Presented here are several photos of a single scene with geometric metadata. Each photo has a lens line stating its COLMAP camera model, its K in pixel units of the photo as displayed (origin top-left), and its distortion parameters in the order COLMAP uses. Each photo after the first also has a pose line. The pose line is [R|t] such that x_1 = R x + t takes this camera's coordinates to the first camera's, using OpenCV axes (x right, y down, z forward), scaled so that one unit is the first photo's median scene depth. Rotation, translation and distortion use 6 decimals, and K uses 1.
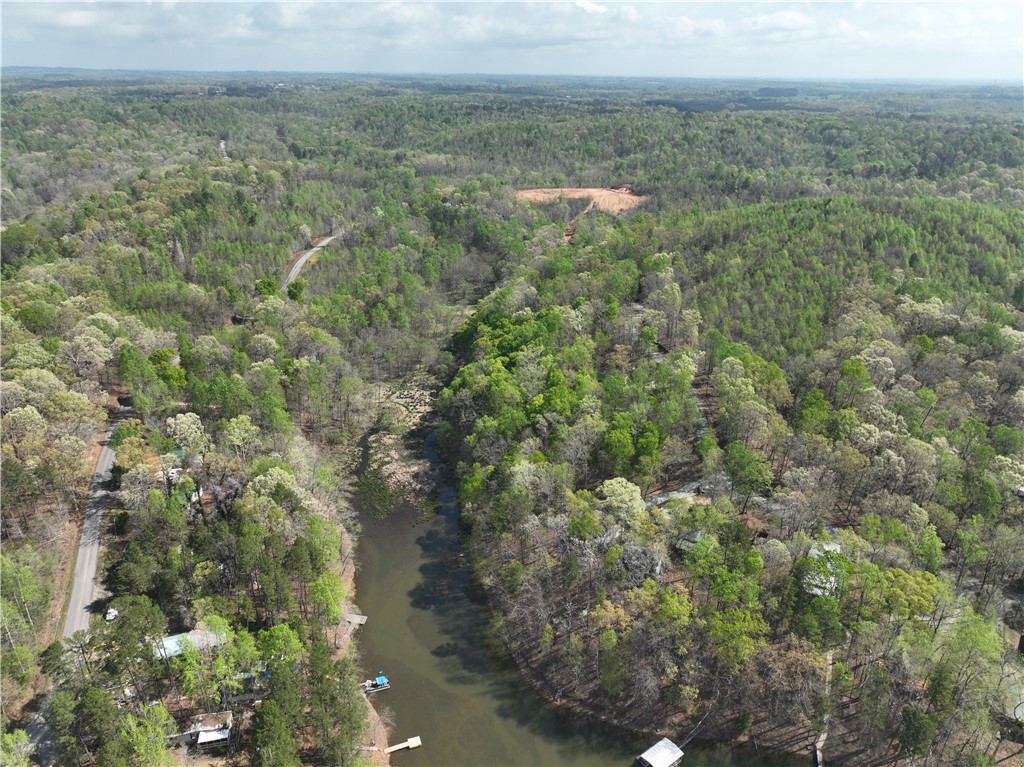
lens RADIAL K [[726.6, 0, 512.0], [0, 726.6, 383.5], [0, 0, 1]] dist [-0.005853, 0.023292]
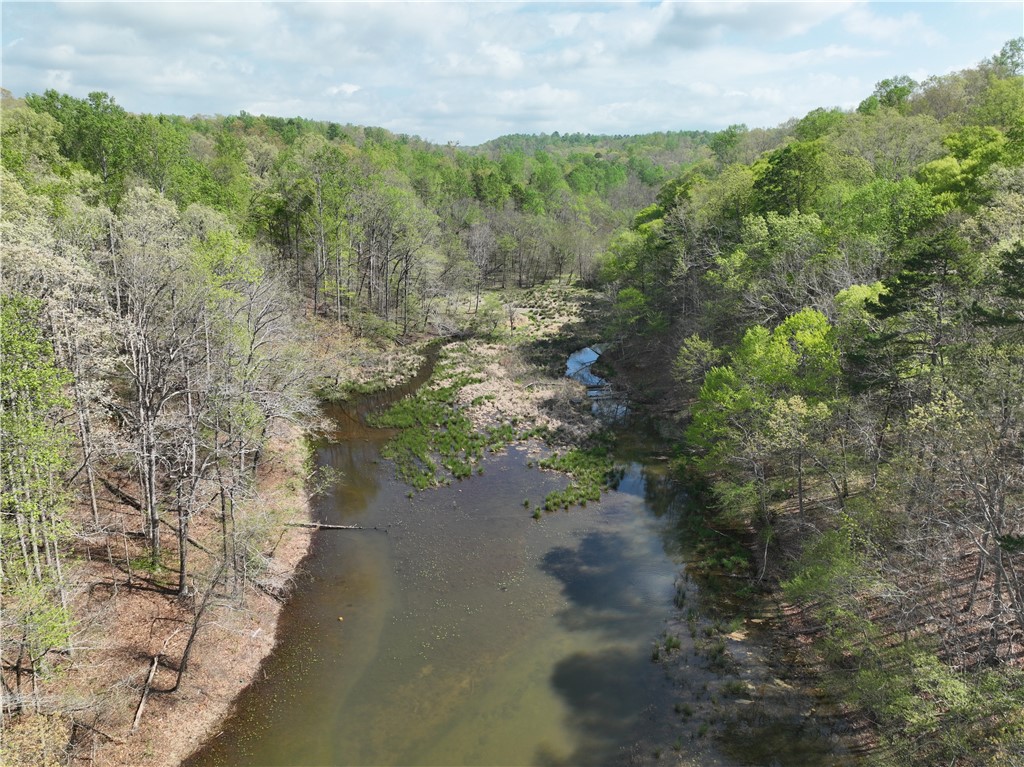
lens RADIAL K [[726.6, 0, 512.0], [0, 726.6, 383.5], [0, 0, 1]] dist [-0.005853, 0.023292]
pose [[0.983963, 0.057130, -0.168978, -0.083801], [-0.076150, 0.991197, -0.108306, 0.149795], [0.161303, 0.119437, 0.979651, 0.602113]]
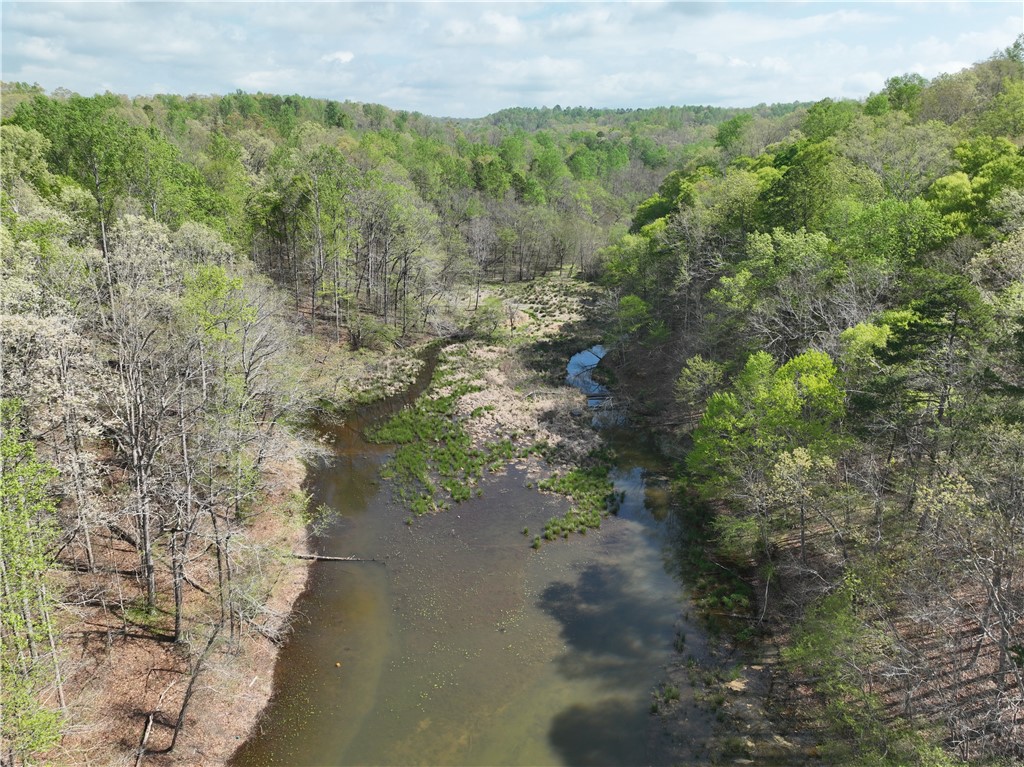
lens RADIAL K [[726.6, 0, 512.0], [0, 726.6, 383.5], [0, 0, 1]] dist [-0.005853, 0.023292]
pose [[0.983691, 0.065308, -0.167590, -0.085139], [-0.078326, 0.994305, -0.072272, 0.131054], [0.161916, 0.084220, 0.983204, 0.603900]]
